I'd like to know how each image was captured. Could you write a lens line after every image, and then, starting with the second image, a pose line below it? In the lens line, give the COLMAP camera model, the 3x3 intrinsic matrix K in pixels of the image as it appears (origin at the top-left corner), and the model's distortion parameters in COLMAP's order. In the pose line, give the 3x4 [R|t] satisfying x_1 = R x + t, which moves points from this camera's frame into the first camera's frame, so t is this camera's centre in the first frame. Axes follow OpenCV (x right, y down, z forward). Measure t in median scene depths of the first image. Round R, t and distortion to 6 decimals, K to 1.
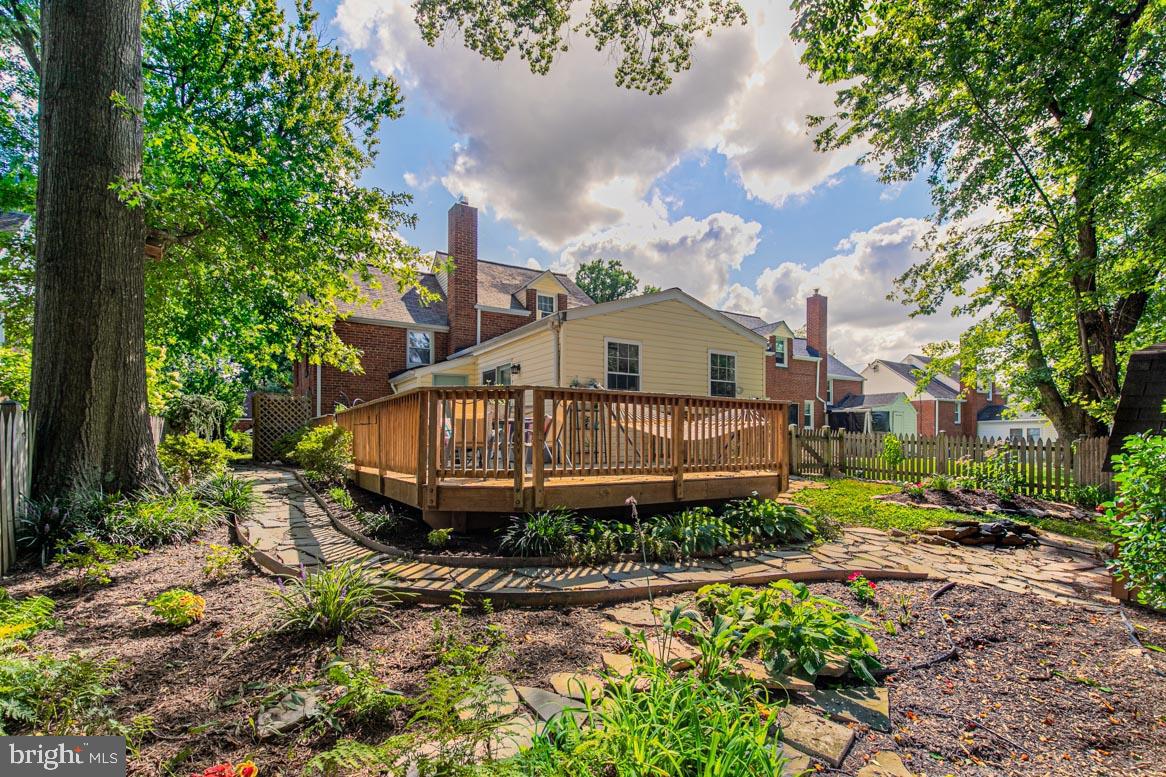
lens RADIAL K [[534.5, 0, 580.6], [0, 534.5, 411.3], [0, 0, 1]] dist [-0.000867, -0.000011]
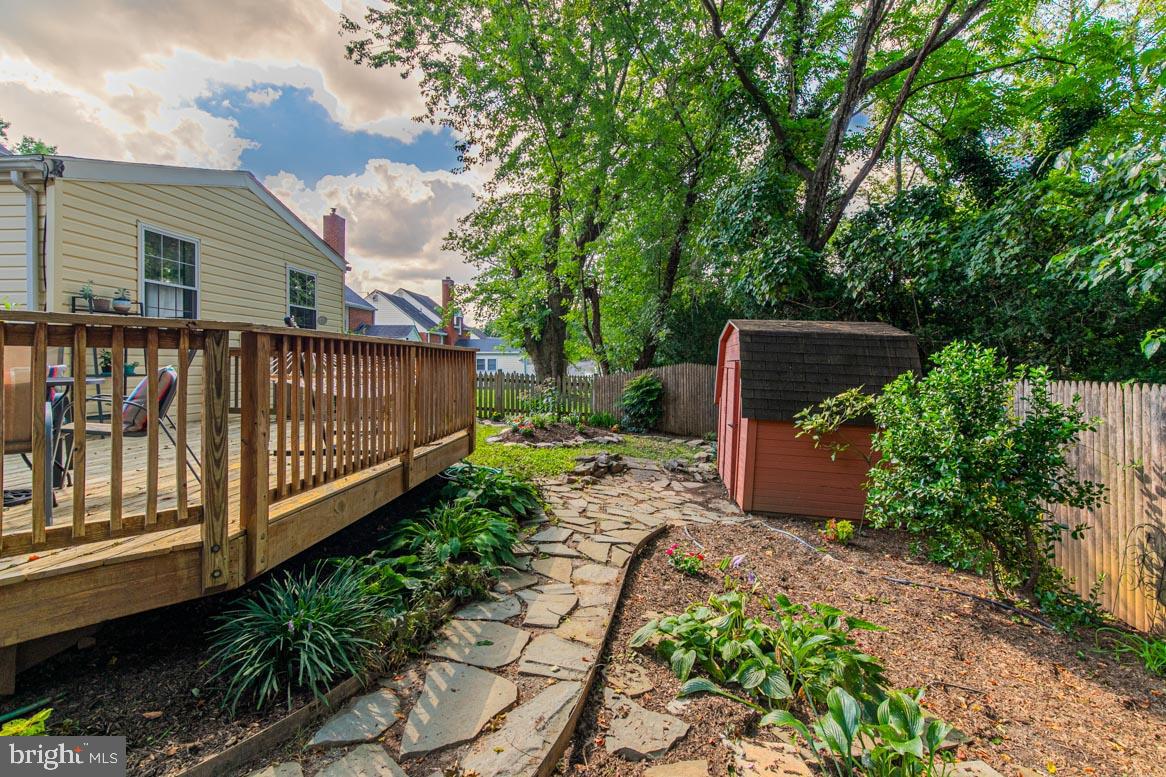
lens RADIAL K [[535.8, 0, 583.3], [0, 535.8, 361.8], [0, 0, 1]] dist [-0.000142, 0.000001]
pose [[0.595142, 0.009053, 0.803570, -0.242629], [-0.050416, 0.998387, 0.026092, -0.033724], [-0.802038, -0.056041, 0.594639, 0.378028]]
